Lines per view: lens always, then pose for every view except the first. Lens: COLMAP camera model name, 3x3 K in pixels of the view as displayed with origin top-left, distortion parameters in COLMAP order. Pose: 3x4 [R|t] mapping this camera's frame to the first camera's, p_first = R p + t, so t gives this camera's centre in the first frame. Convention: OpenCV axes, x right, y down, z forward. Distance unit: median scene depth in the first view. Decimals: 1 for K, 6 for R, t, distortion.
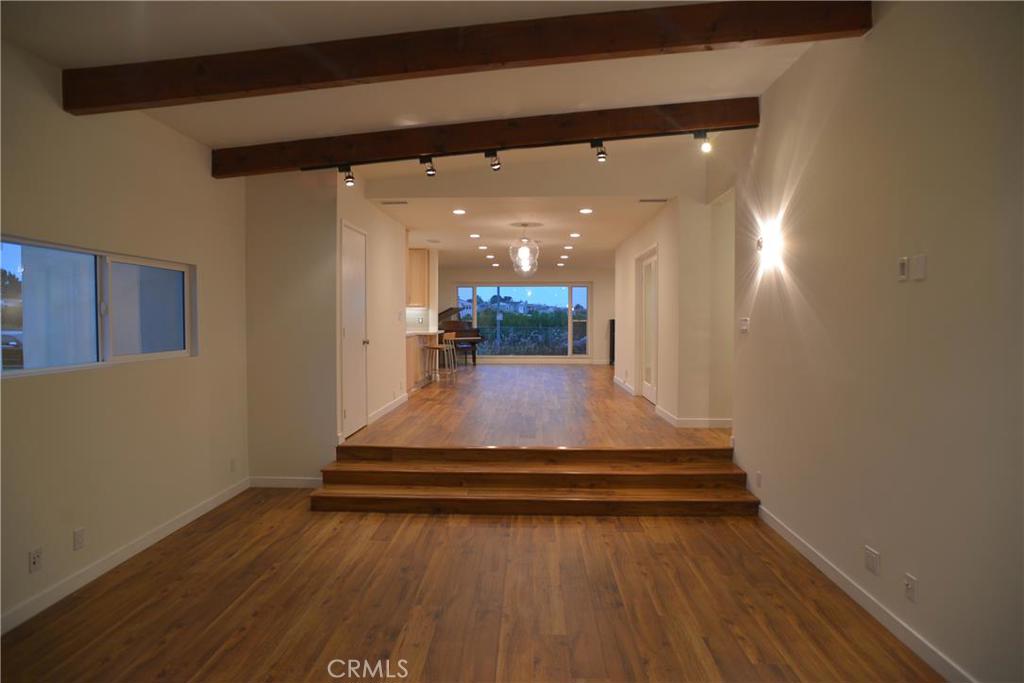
lens RADIAL K [[584.1, 0, 512.4], [0, 584.1, 337.4], [0, 0, 1]] dist [-0.102511, 0.074314]
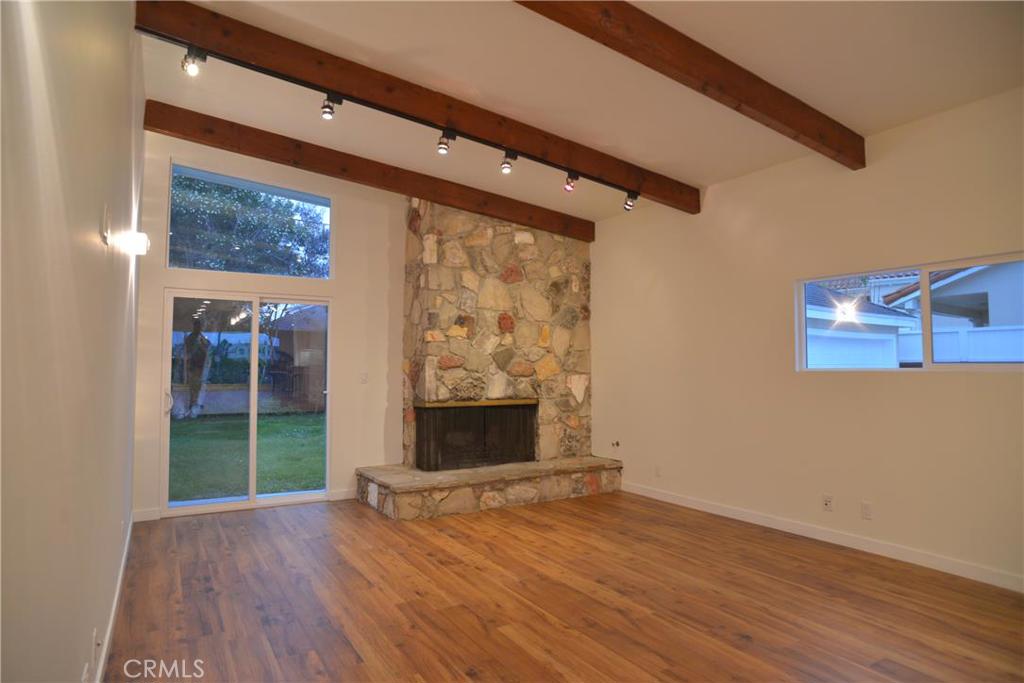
lens RADIAL K [[584.1, 0, 512.4], [0, 584.1, 337.4], [0, 0, 1]] dist [-0.102511, 0.074314]
pose [[-0.832561, -0.031564, -0.553034, 0.551540], [-0.020569, 0.999448, -0.026078, 0.031235], [0.553552, -0.010336, -0.832751, 1.594292]]
